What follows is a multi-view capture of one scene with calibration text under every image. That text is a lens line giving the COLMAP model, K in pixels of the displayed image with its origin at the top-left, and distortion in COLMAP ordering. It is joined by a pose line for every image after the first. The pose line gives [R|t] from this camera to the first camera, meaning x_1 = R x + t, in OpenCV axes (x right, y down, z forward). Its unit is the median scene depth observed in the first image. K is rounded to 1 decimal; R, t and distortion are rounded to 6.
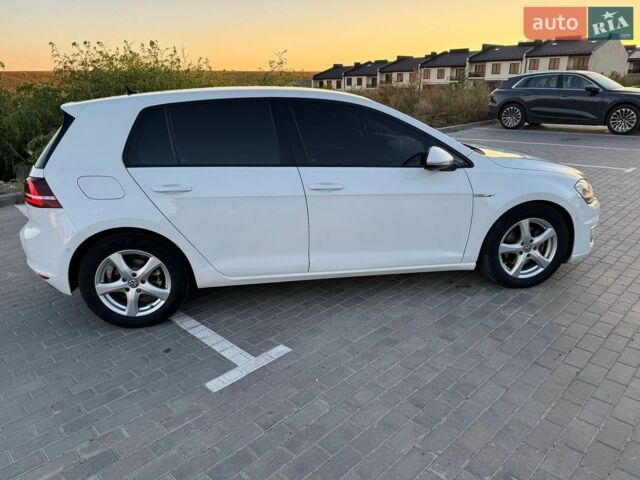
lens RADIAL K [[449.6, 0, 319.2], [0, 449.6, 256.9], [0, 0, 1]] dist [-0.003331, -0.000649]
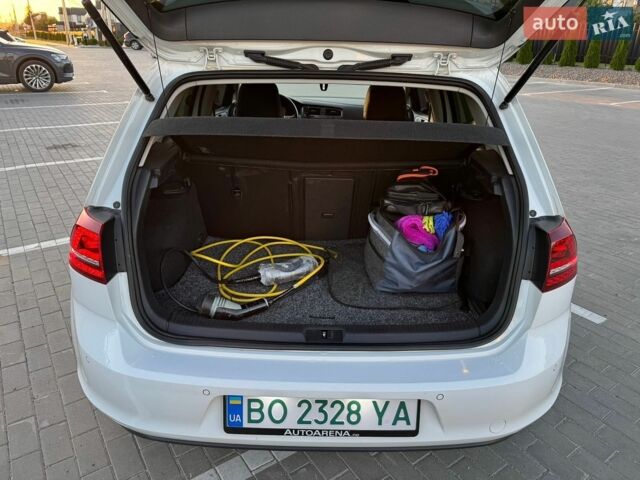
lens RADIAL K [[455.7, 0, 320.0], [0, 455.7, 240.0], [0, 0, 1]] dist [0.002813, -0.000809]
pose [[0.166707, -0.369083, 0.914323, -0.934224], [0.323936, 0.896328, 0.302756, -0.324073], [-0.931276, 0.245710, 0.268984, 0.917871]]
